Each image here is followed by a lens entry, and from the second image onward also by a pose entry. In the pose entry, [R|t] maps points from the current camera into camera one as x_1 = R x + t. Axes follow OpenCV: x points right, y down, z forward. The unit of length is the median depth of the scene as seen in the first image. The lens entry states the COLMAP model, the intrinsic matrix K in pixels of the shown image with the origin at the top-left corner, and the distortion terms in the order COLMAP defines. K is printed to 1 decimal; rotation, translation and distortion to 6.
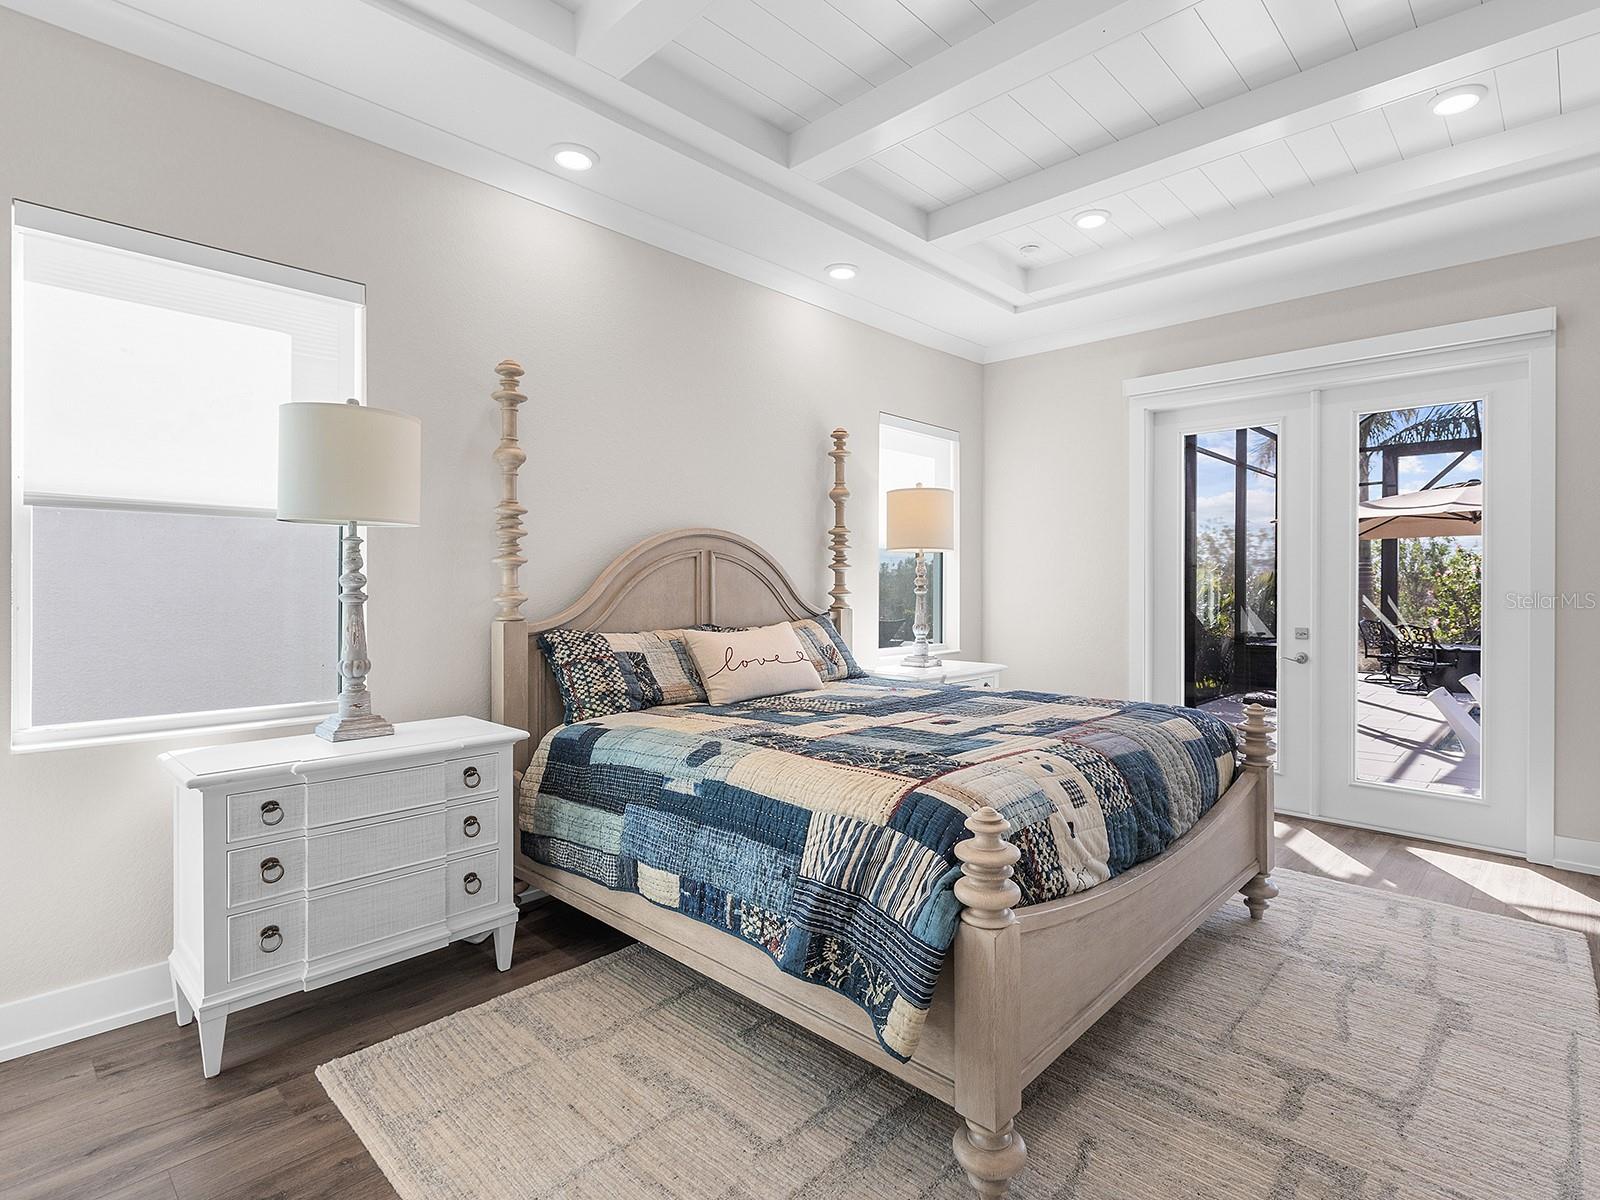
lens RADIAL K [[798.0, 0, 802.1], [0, 798.0, 589.9], [0, 0, 1]] dist [0.002415, -0.000240]
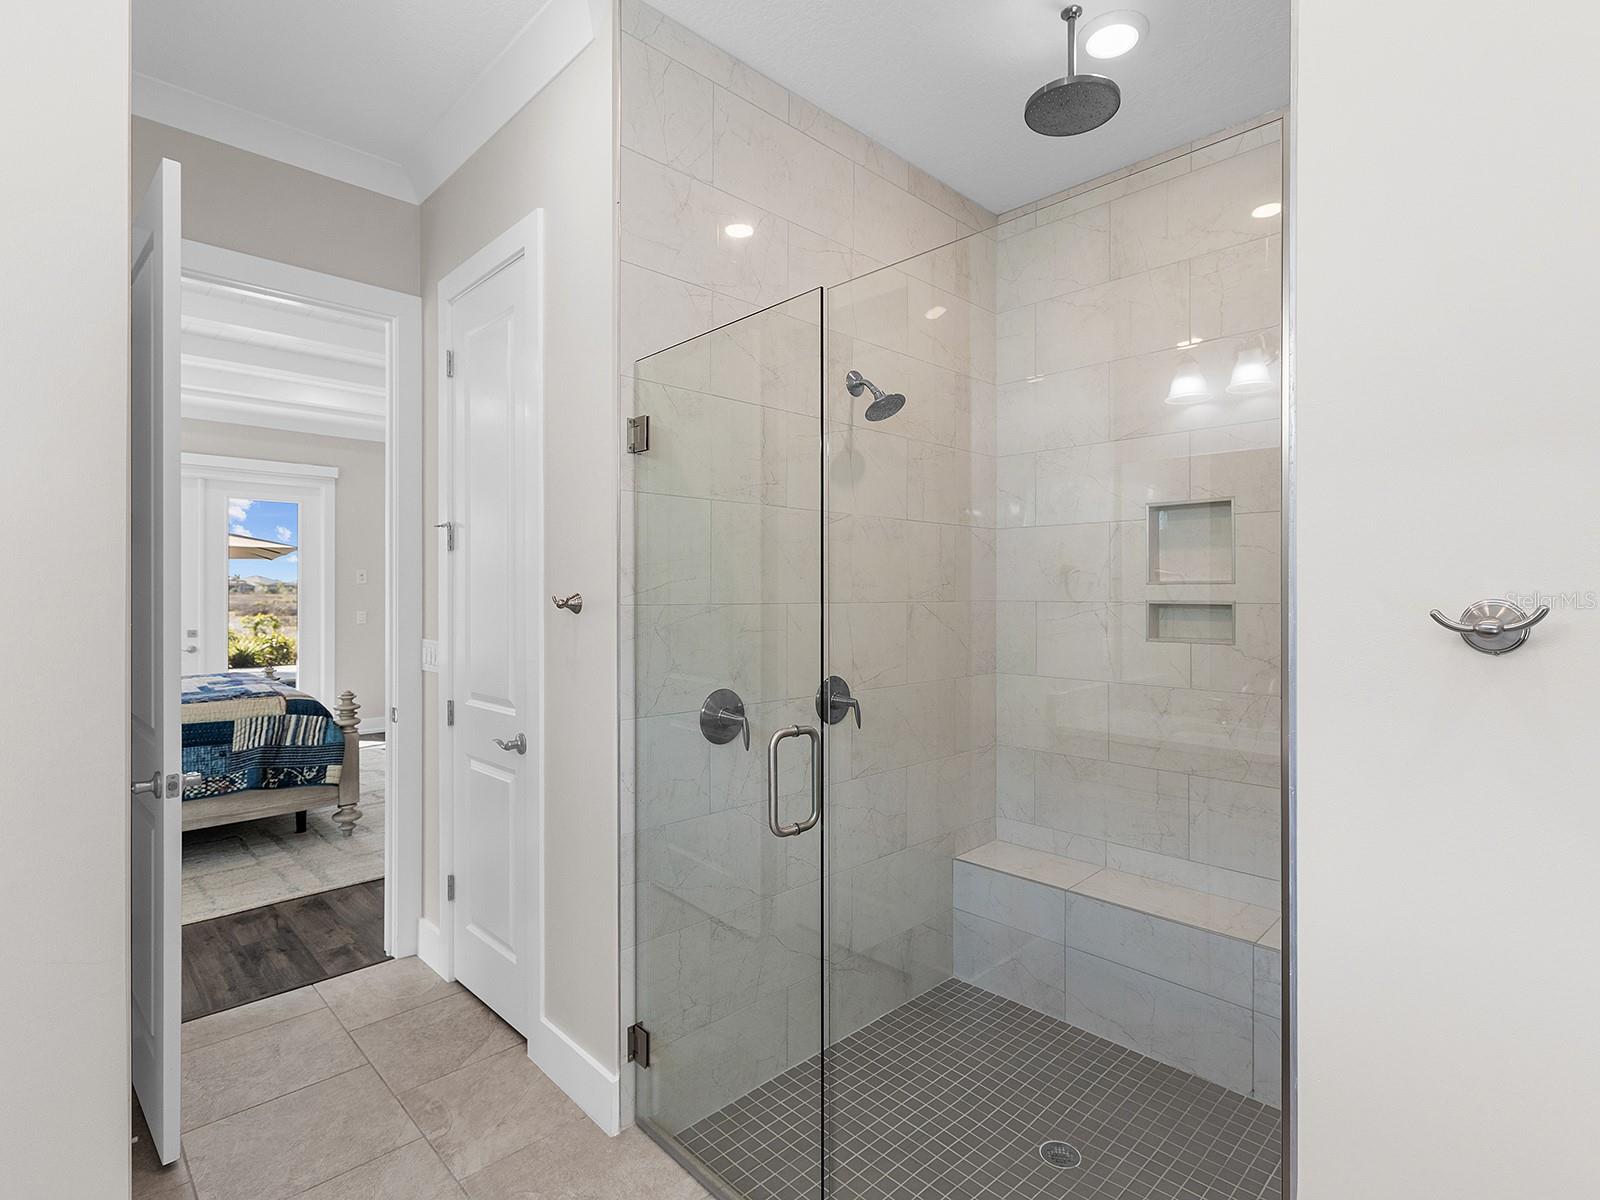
lens RADIAL K [[798.0, 0, 802.1], [0, 798.0, 596.0], [0, 0, 1]] dist [0.002415, -0.000240]
pose [[0.045213, -0.003709, 0.998970, -1.977710], [0.002475, 0.999990, 0.003601, -0.045838], [-0.998974, 0.002310, 0.045222, -0.550328]]
